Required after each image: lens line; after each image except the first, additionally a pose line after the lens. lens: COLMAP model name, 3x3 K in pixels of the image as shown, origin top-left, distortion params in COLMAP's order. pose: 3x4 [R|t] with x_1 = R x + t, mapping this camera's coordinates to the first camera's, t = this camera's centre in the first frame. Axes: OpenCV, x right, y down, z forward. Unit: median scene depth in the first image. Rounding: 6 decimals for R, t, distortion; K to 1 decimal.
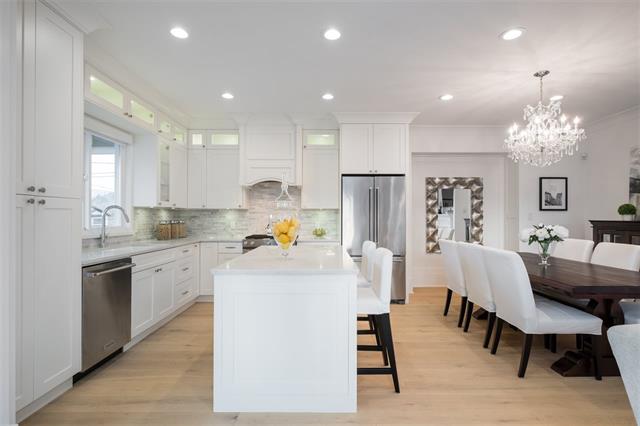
lens RADIAL K [[322.8, 0, 322.8], [0, 322.8, 214.2], [0, 0, 1]] dist [-0.000968, 0.000232]
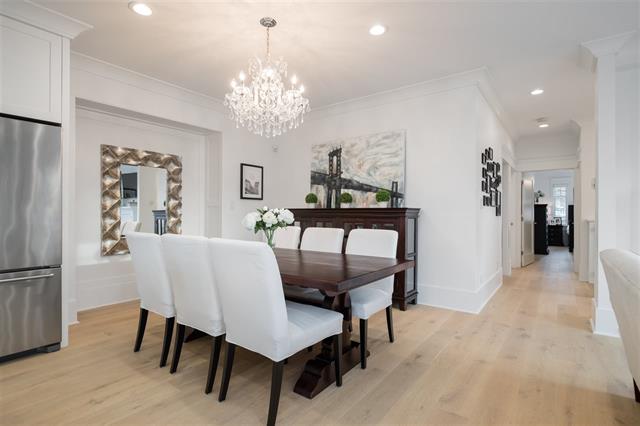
lens RADIAL K [[321.9, 0, 321.5], [0, 321.9, 213.5], [0, 0, 1]] dist [-0.001468, -0.000692]
pose [[0.606663, 0.001719, 0.794957, 0.078019], [-0.007338, 0.999967, 0.003438, 0.029188], [-0.794925, -0.007920, 0.606655, 0.271158]]
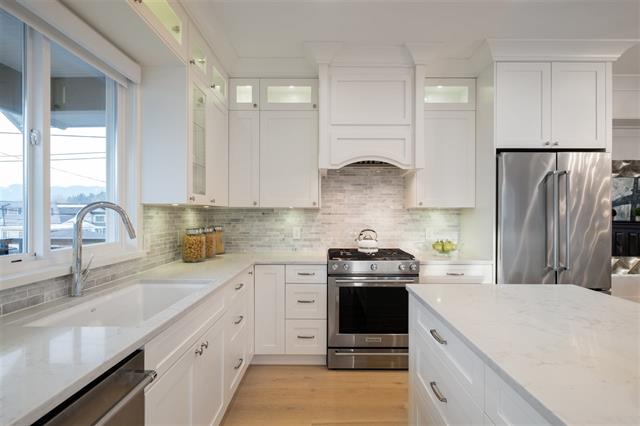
lens RADIAL K [[322.8, 0, 322.8], [0, 322.8, 214.2], [0, 0, 1]] dist [-0.000968, 0.000232]
pose [[0.999975, 0.001272, -0.007008, -0.242071], [-0.001213, 0.999963, 0.008458, -0.009965], [0.007018, -0.008449, 0.999940, 0.397830]]
